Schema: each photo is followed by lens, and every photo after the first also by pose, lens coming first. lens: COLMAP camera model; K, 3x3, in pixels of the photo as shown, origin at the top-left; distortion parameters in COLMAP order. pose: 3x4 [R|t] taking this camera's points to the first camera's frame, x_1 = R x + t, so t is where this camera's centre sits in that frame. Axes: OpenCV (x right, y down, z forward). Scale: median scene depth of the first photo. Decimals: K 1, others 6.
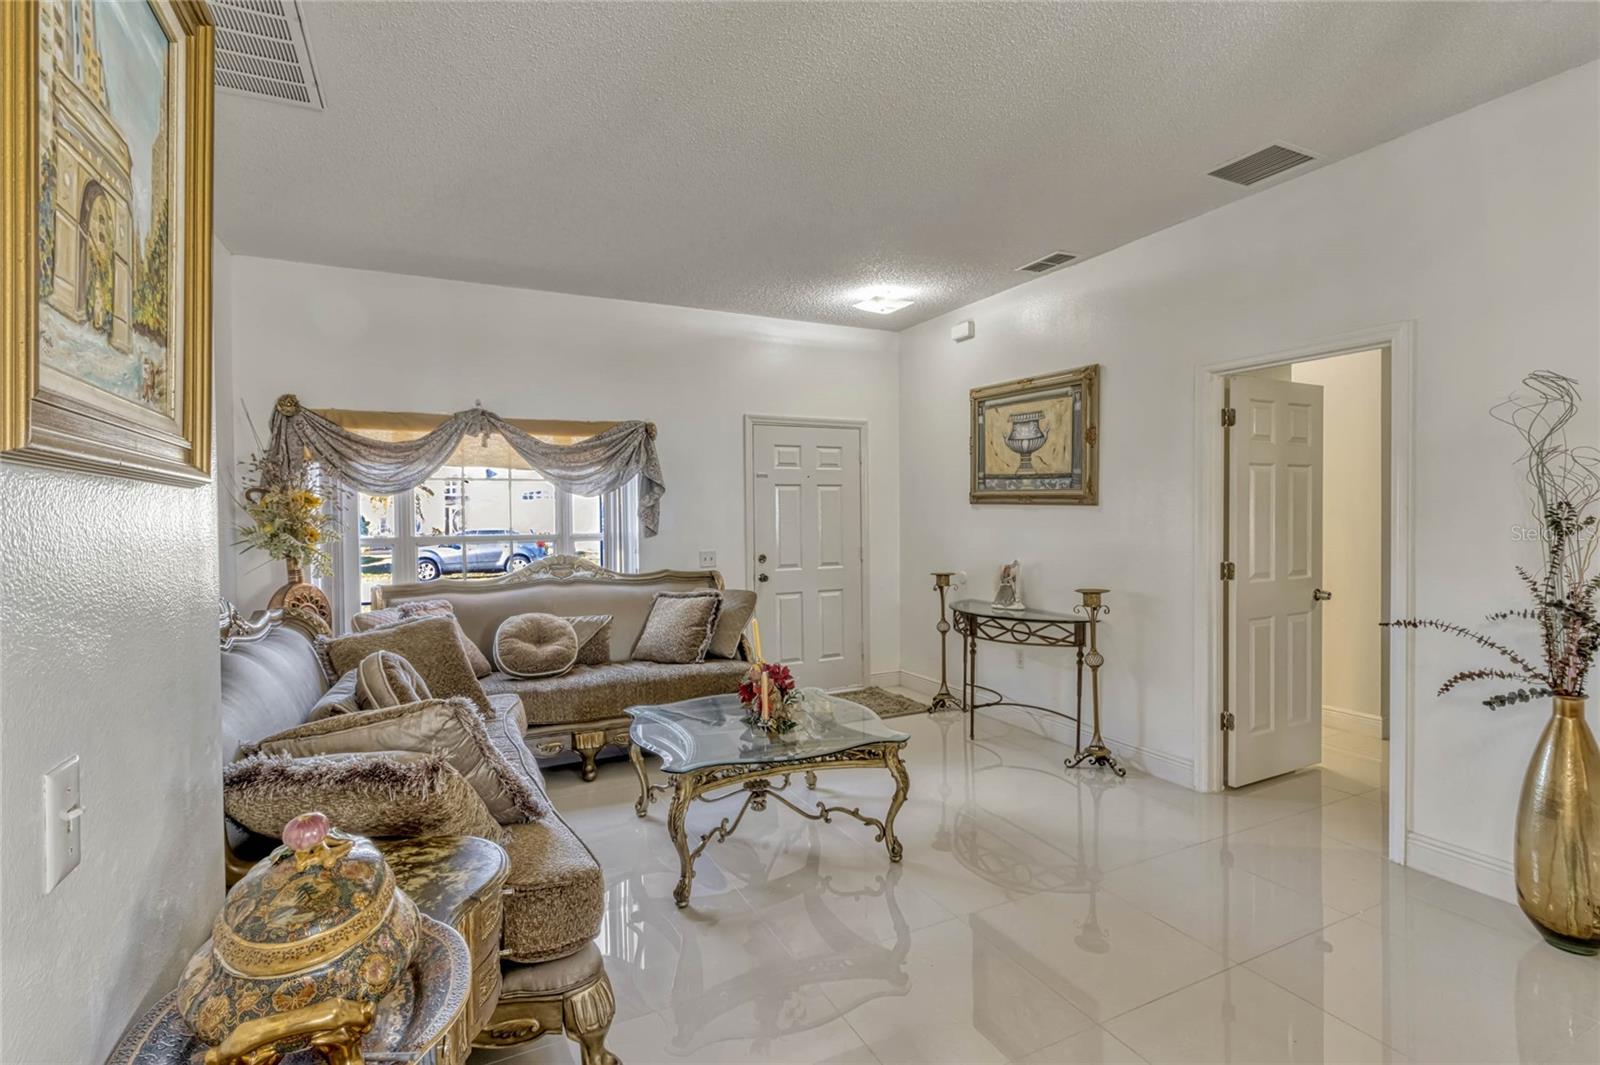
lens RADIAL K [[745.6, 0, 801.7], [0, 745.6, 522.1], [0, 0, 1]] dist [0.001443, 0.003827]
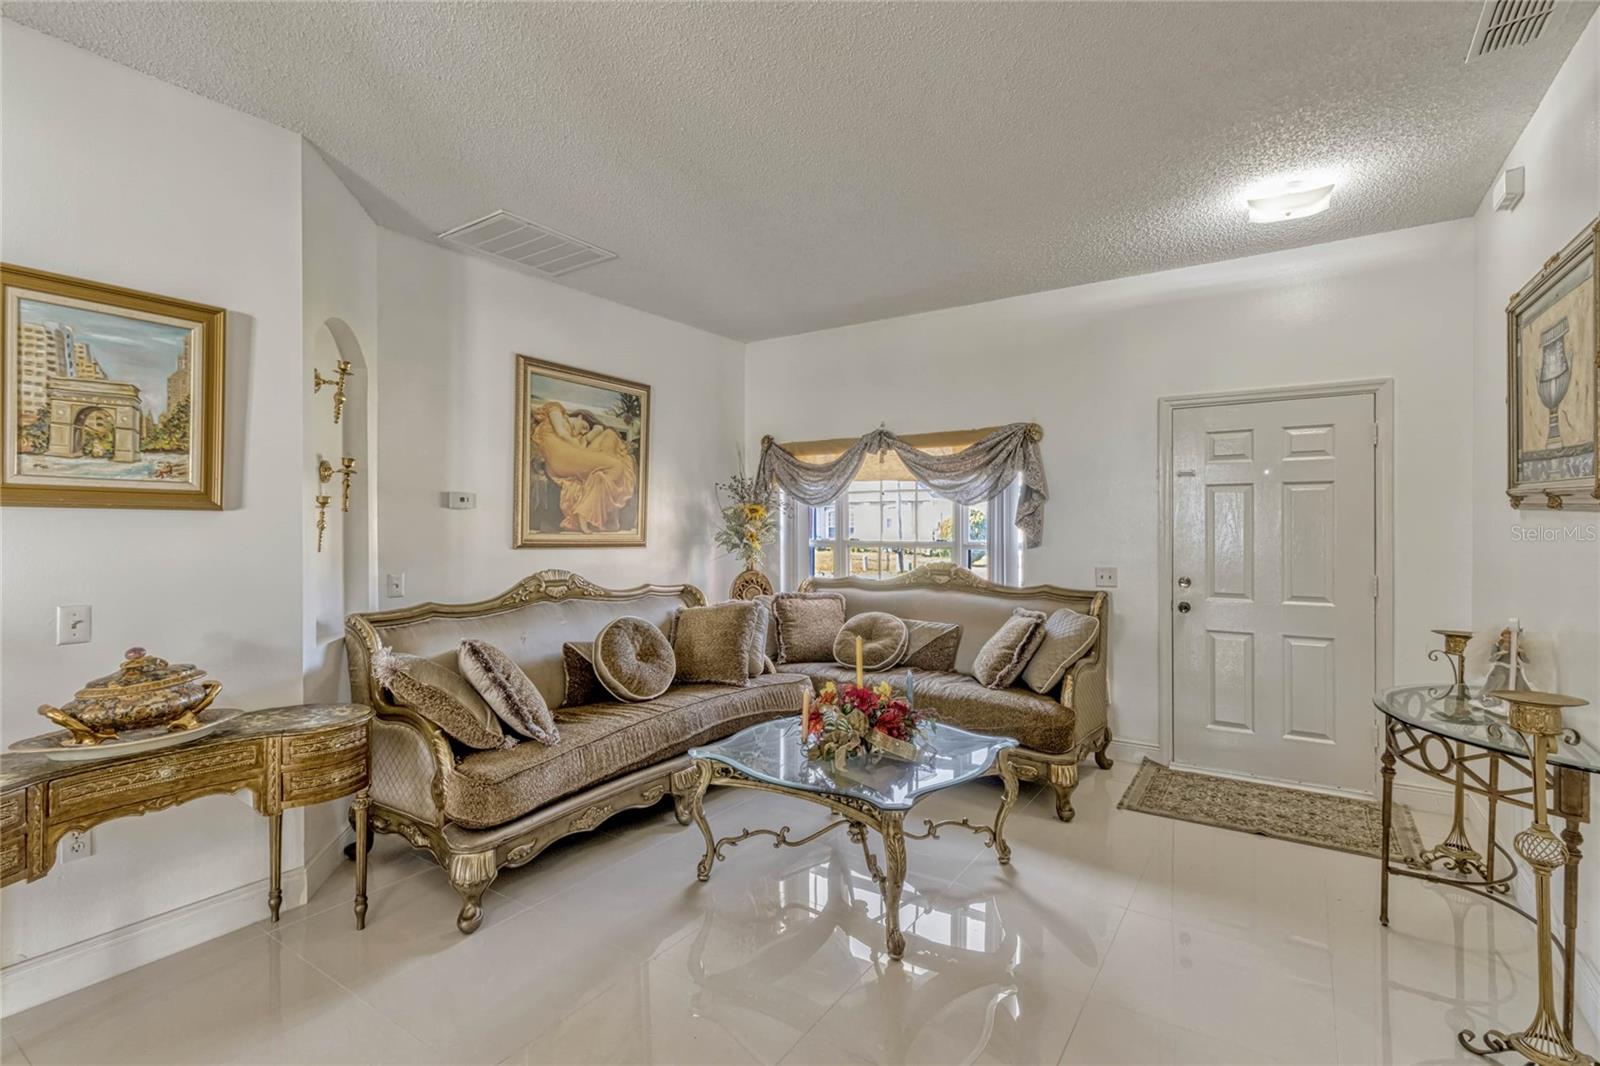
lens RADIAL K [[745.6, 0, 796.9], [0, 745.6, 527.9], [0, 0, 1]] dist [0.001443, 0.003827]
pose [[0.491517, 0.013450, -0.870764, 0.493402], [-0.015873, 0.999853, 0.006484, -0.006938], [0.870723, 0.010634, 0.491658, 0.323127]]
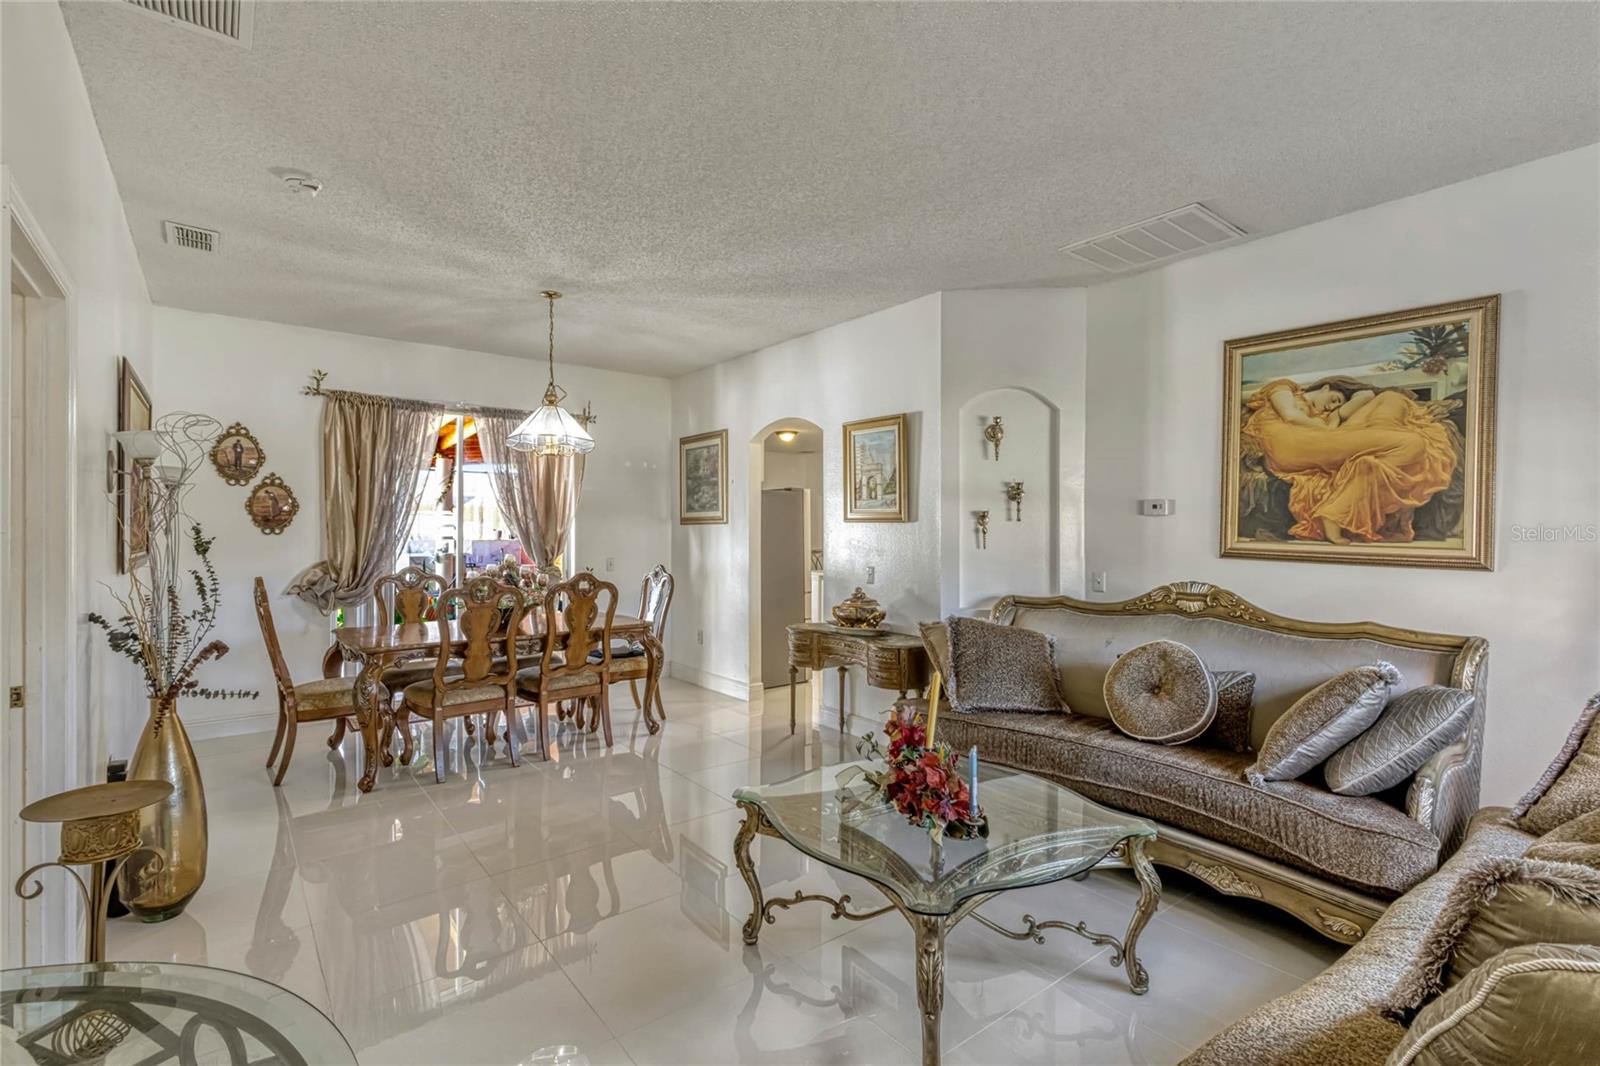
lens RADIAL K [[745.6, 0, 793.1], [0, 745.6, 529.9], [0, 0, 1]] dist [0.001443, 0.003827]
pose [[-0.980835, 0.005830, -0.194755, 0.159119], [0.003230, 0.999901, 0.013668, -0.013650], [0.194816, 0.012777, -0.980757, 1.172721]]
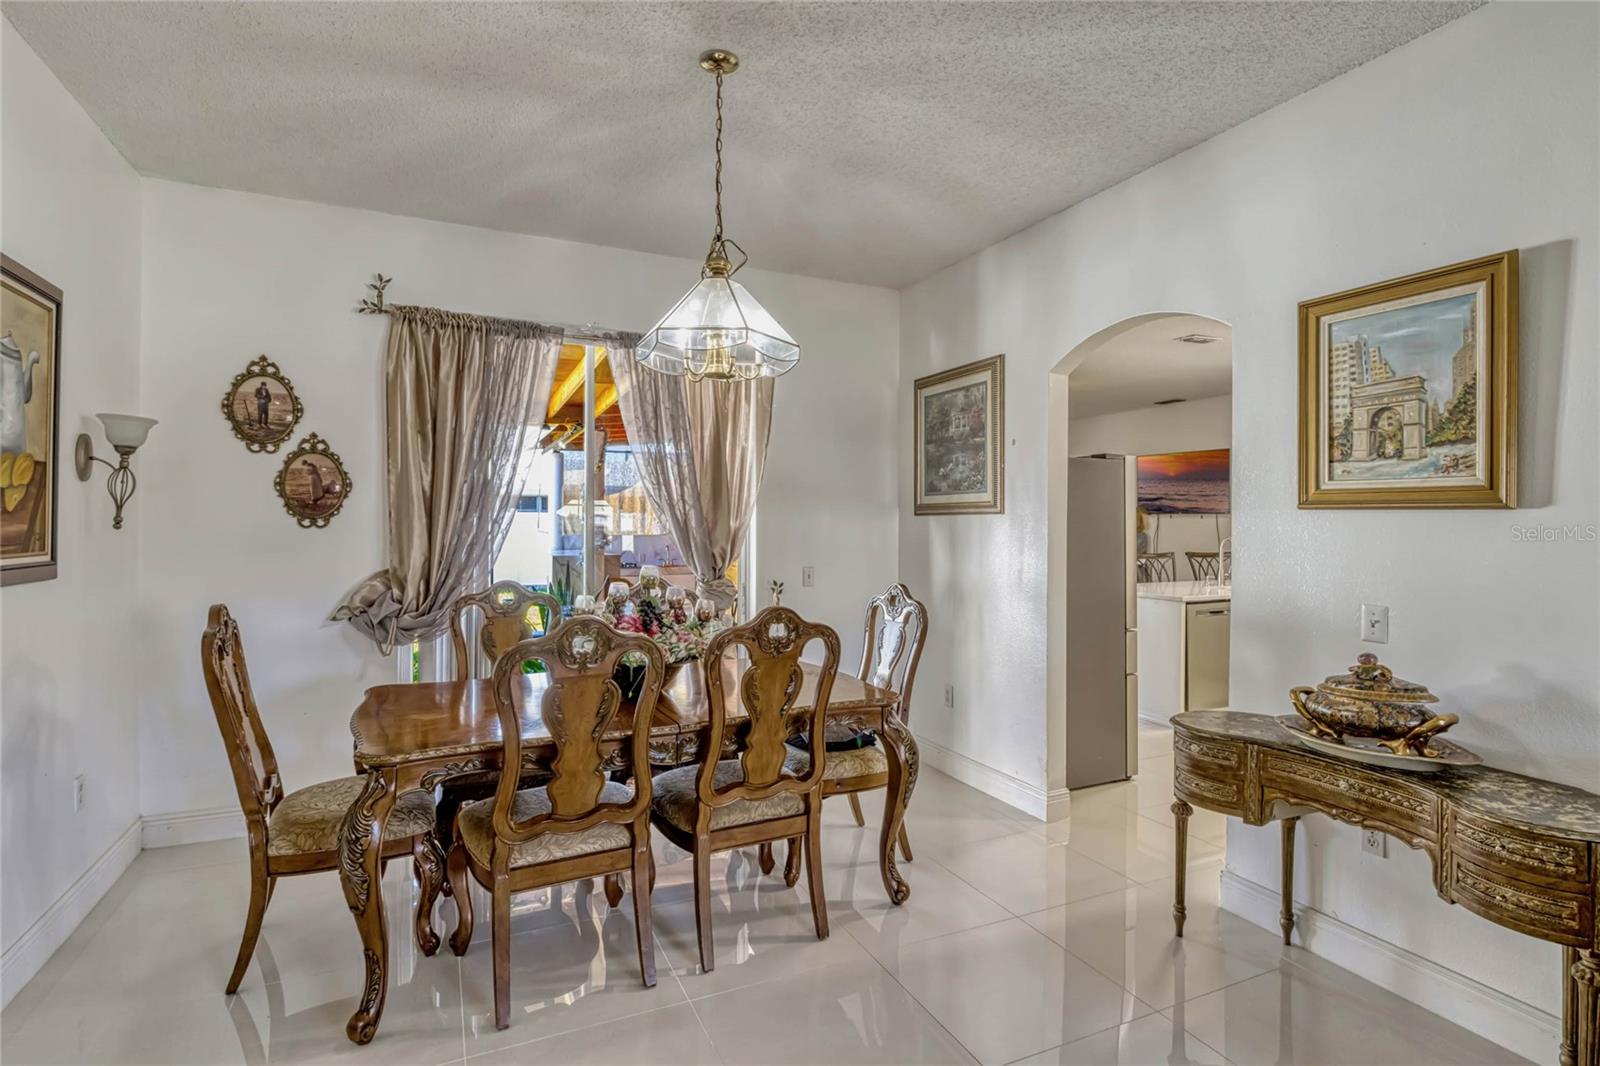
lens RADIAL K [[790.8, 0, 797.8], [0, 790.8, 527.7], [0, 0, 1]] dist [0.000305, 0.000035]
pose [[-0.999582, 0.001161, 0.028872, 0.209613], [0.001697, 0.999826, 0.018550, -0.007641], [-0.028845, 0.018591, -0.999411, 0.685916]]
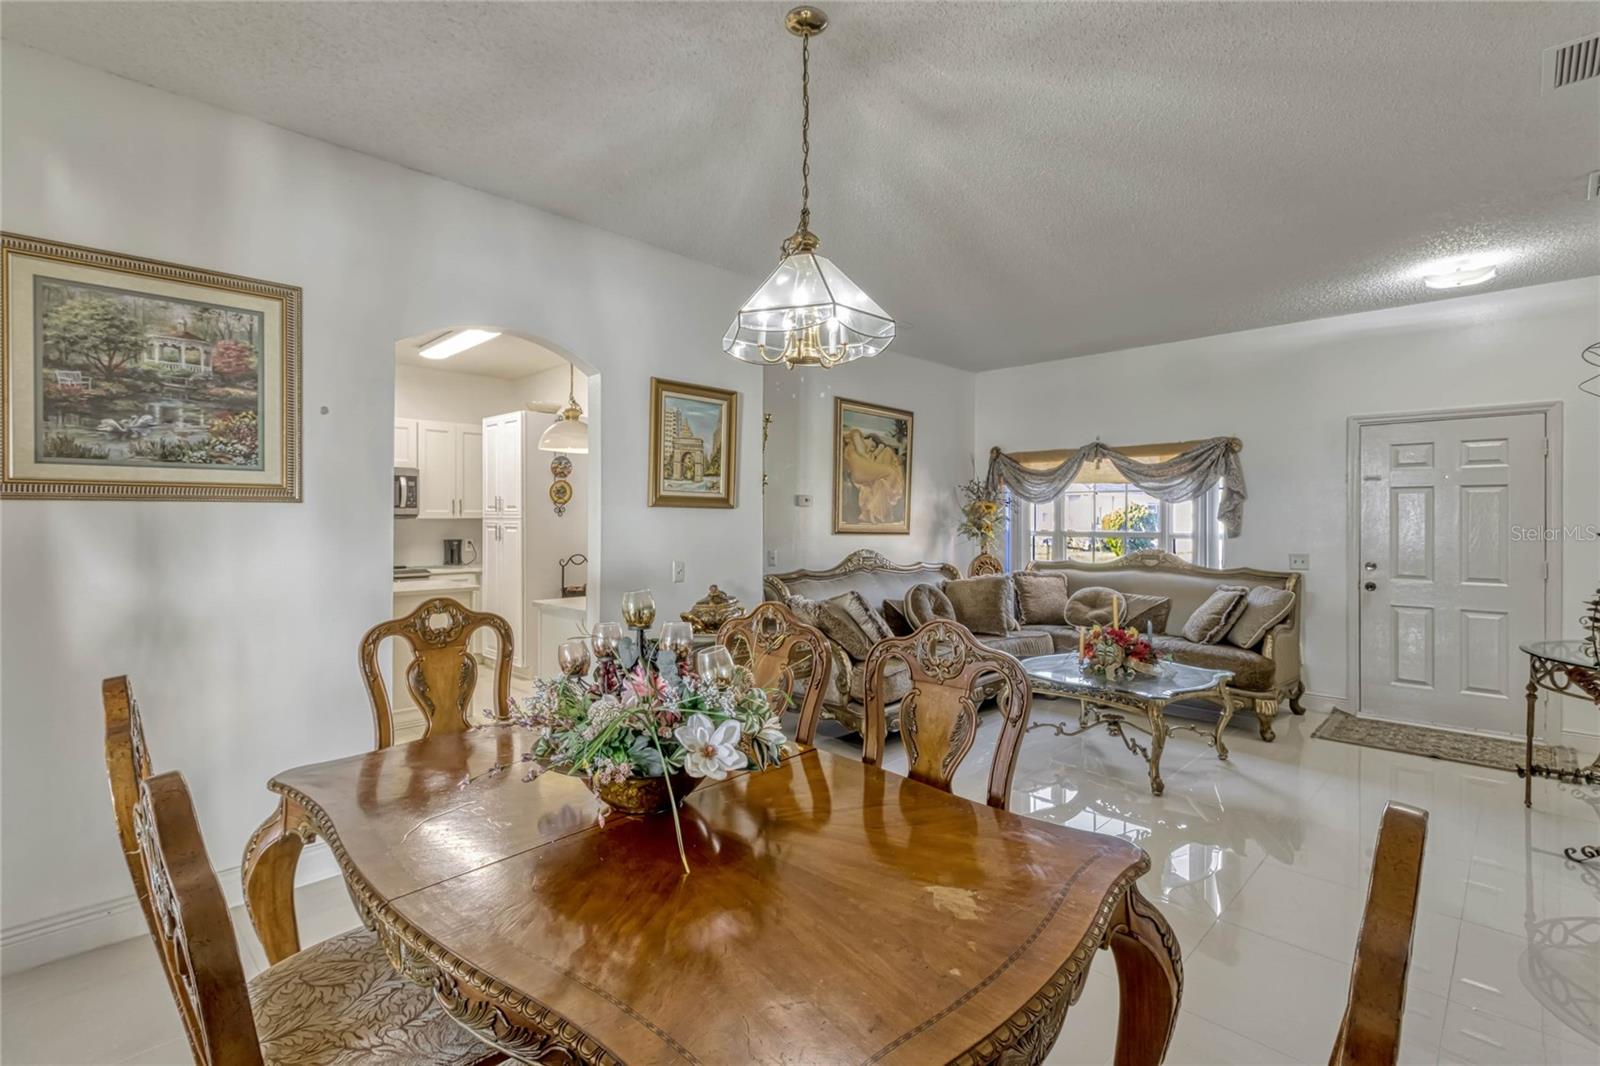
lens RADIAL K [[745.6, 0, 795.6], [0, 745.6, 519.7], [0, 0, 1]] dist [0.001443, 0.003827]
pose [[0.322114, 0.012887, -0.946613, 0.717368], [-0.018622, 0.999800, 0.007274, -0.004119], [0.946518, 0.015285, 0.322290, 0.002732]]
